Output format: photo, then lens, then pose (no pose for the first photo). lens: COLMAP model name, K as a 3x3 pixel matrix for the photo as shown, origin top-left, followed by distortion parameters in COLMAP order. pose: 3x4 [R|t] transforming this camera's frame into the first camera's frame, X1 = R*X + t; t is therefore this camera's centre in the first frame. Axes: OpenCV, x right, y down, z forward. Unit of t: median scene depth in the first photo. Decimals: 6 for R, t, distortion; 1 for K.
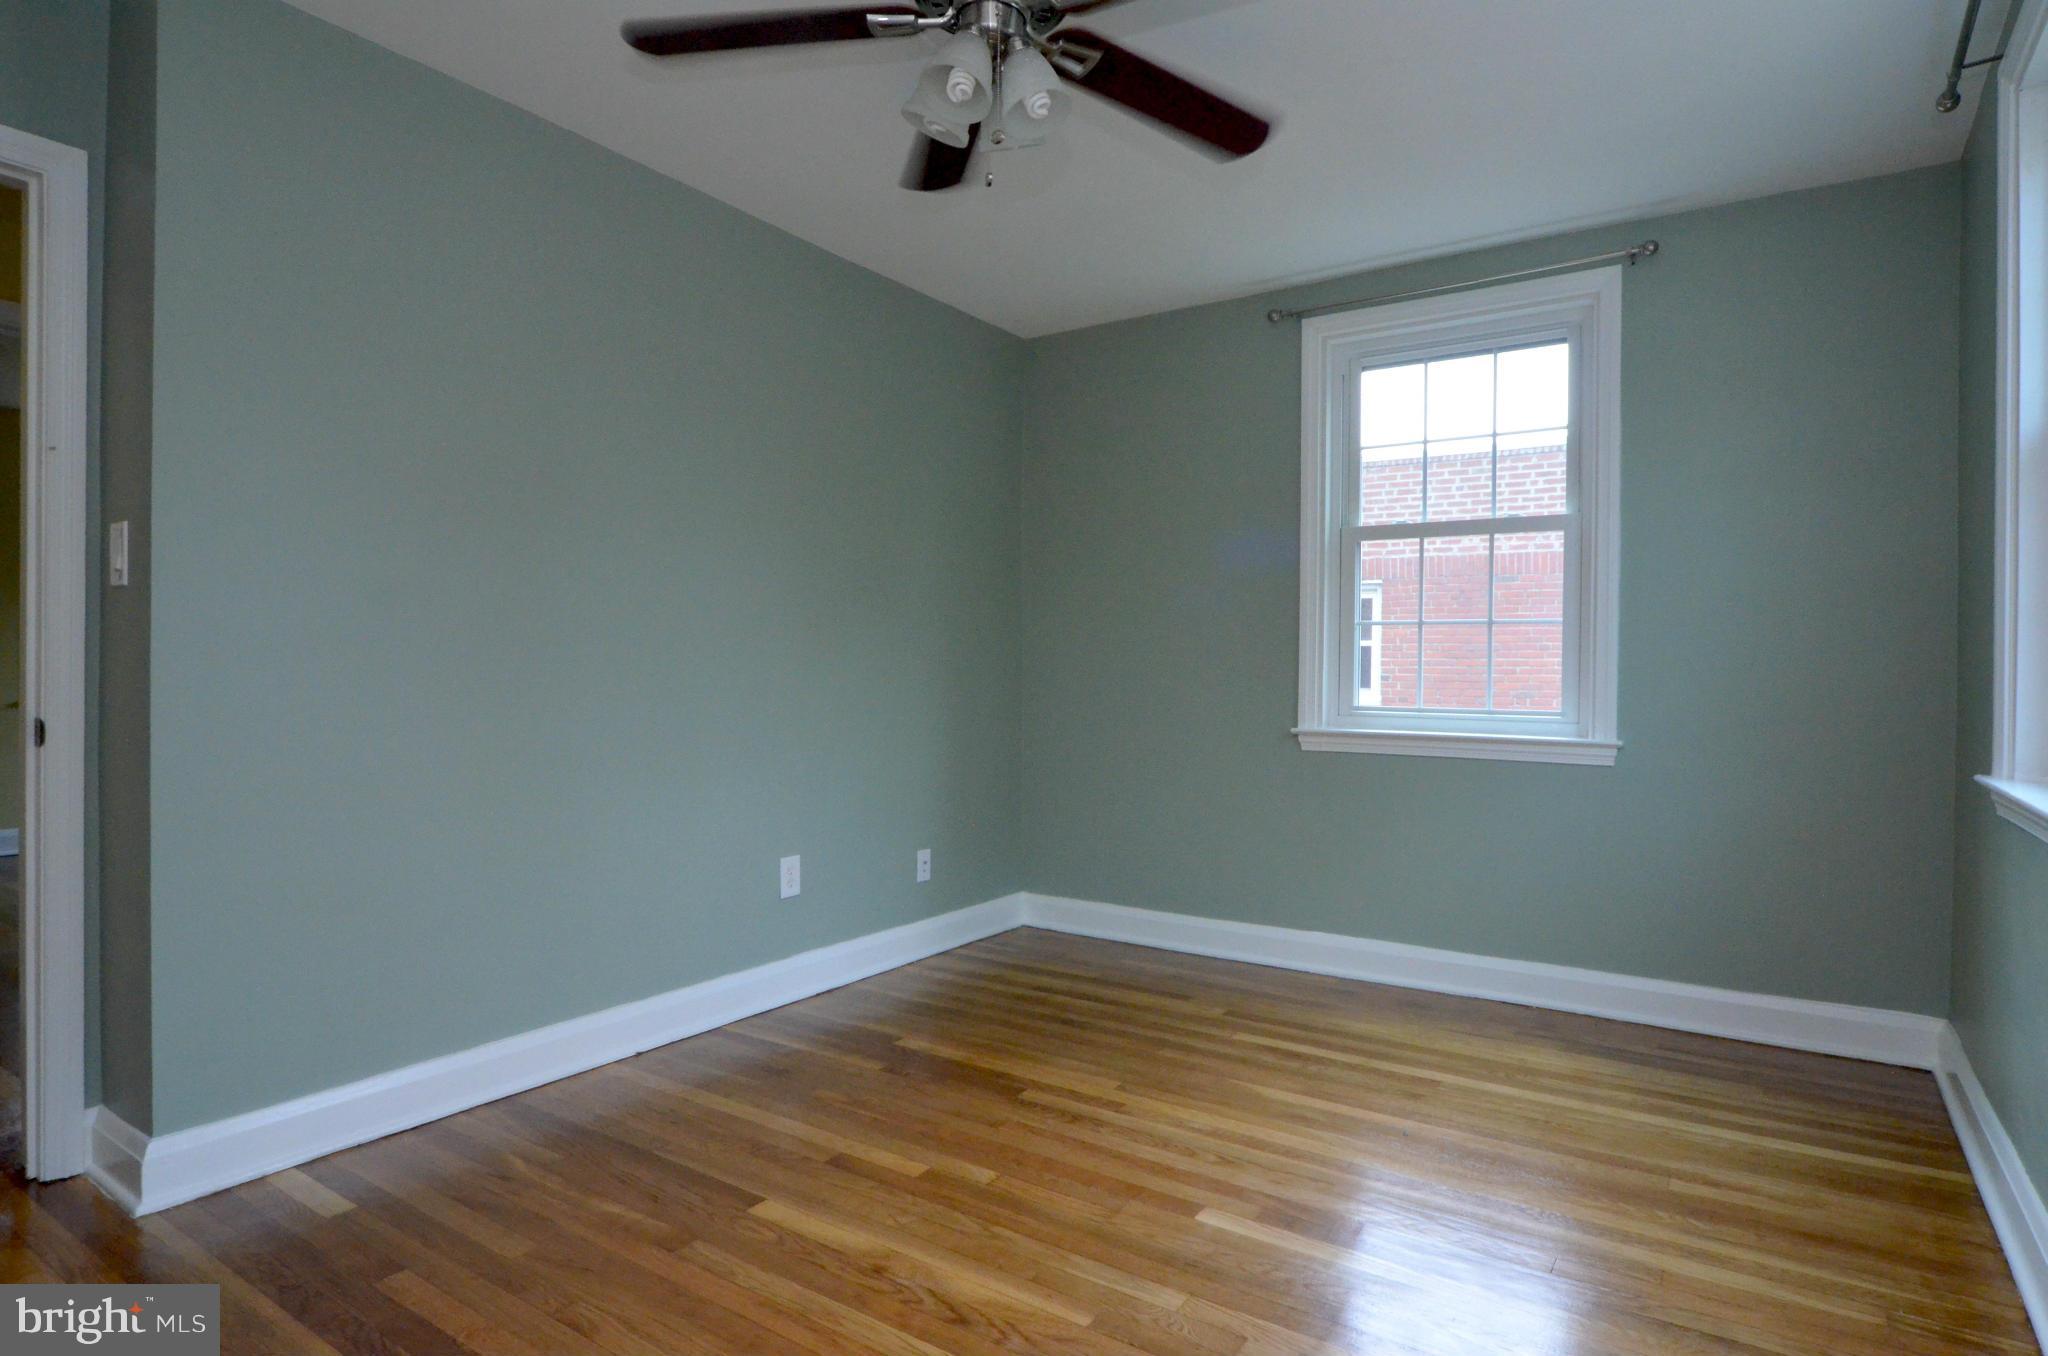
lens RADIAL K [[1090.2, 0, 1076.0], [0, 1090.2, 681.2], [0, 0, 1]] dist [-0.014268, 0.000902]
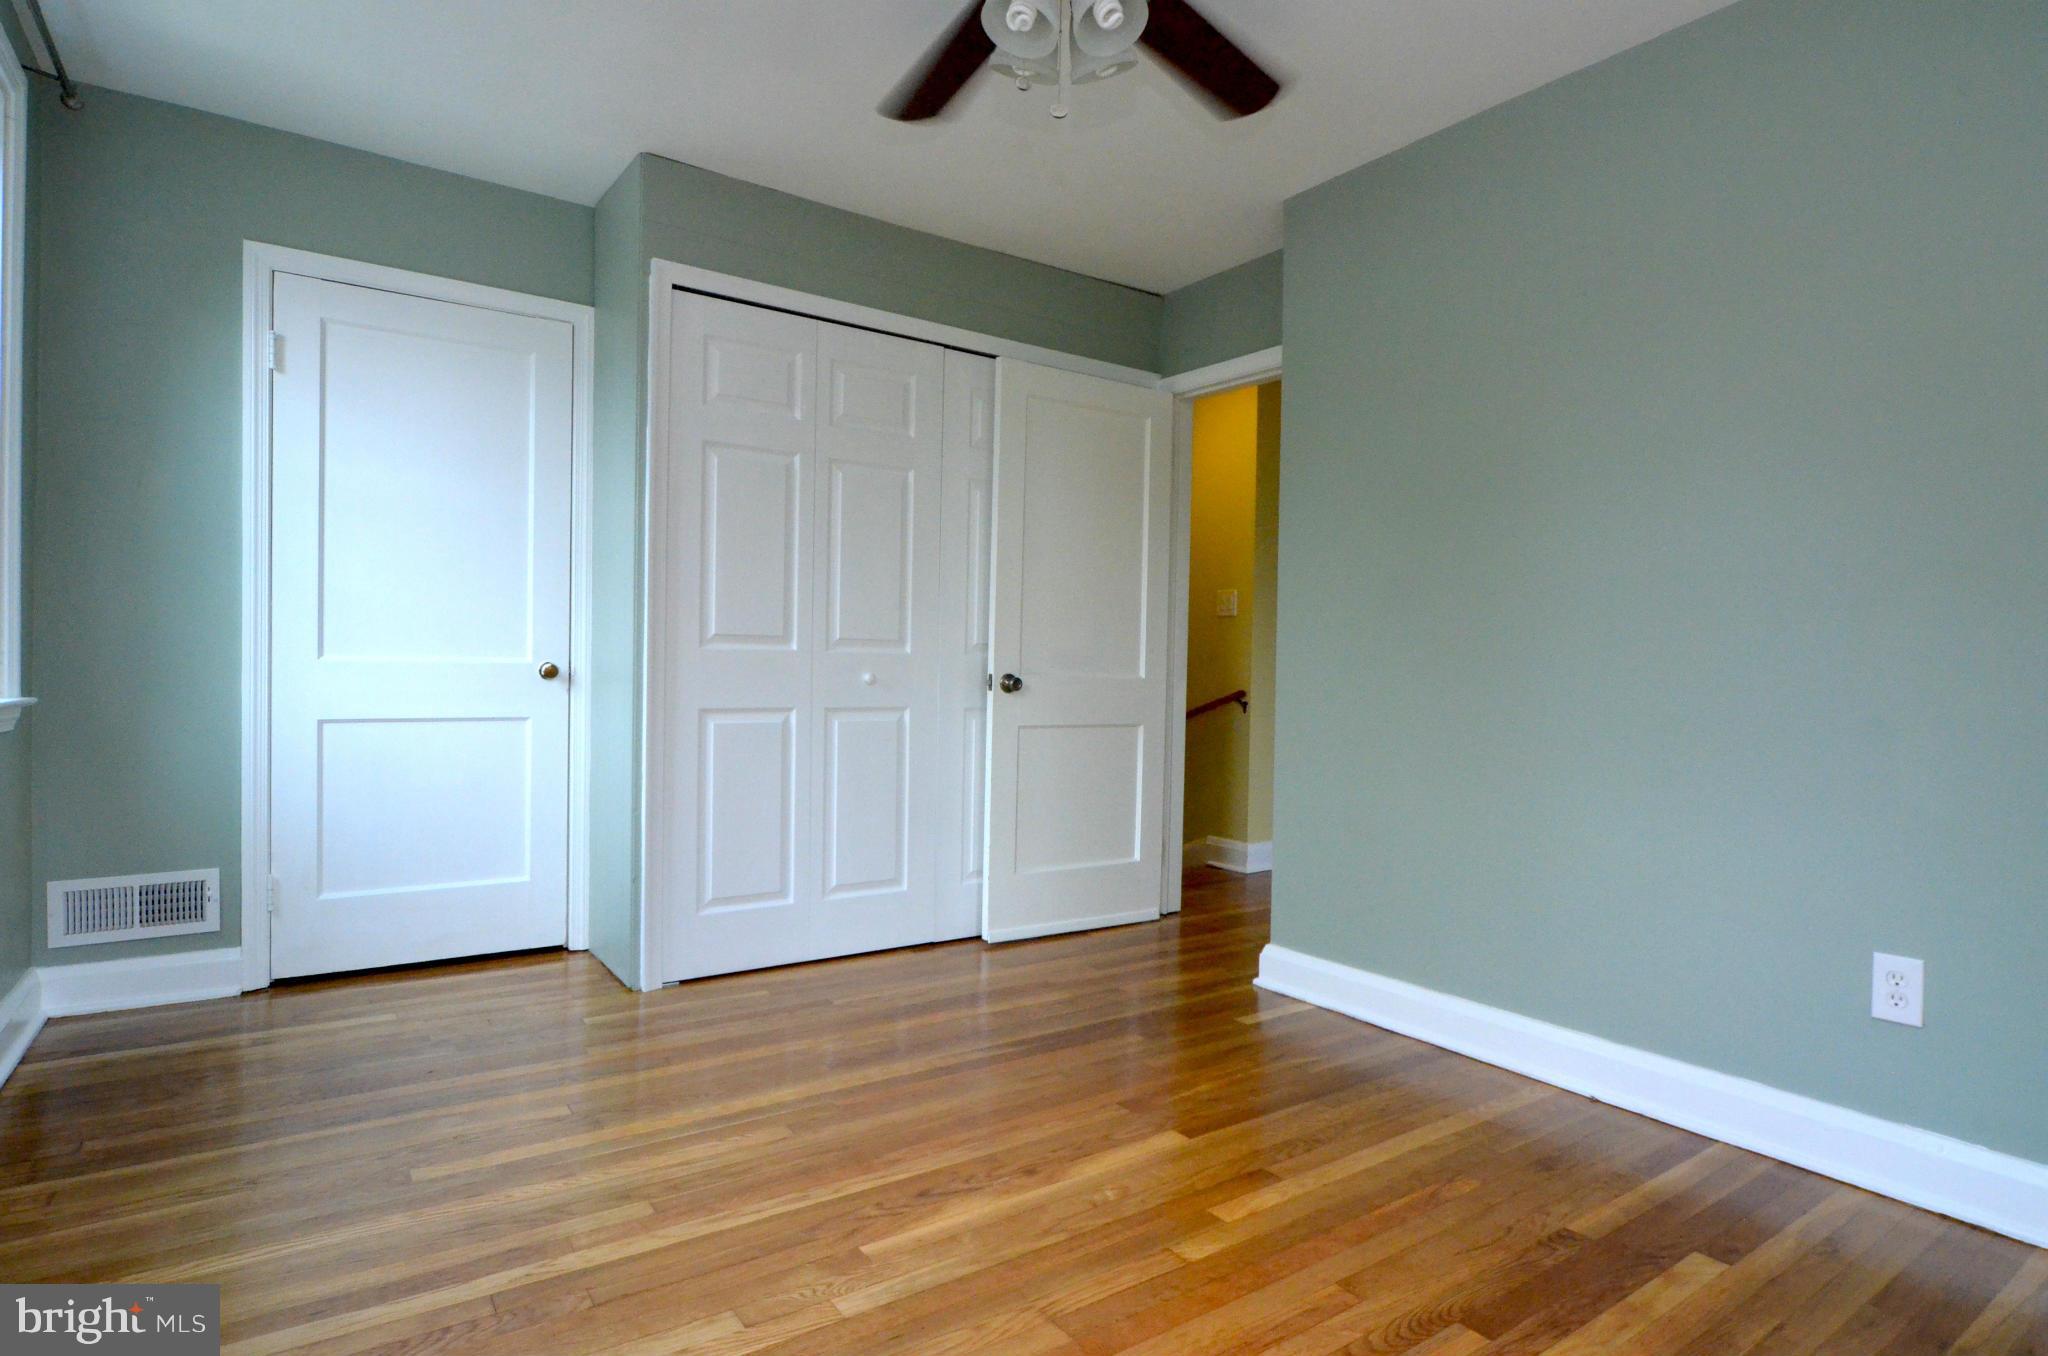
lens RADIAL K [[1090.2, 0, 1076.0], [0, 1090.2, 681.2], [0, 0, 1]] dist [-0.014268, 0.000902]
pose [[-0.350685, -0.002164, -0.936491, 0.620500], [-0.033757, 0.999377, 0.010332, 0.023889], [0.935885, 0.035237, -0.350539, 1.049290]]
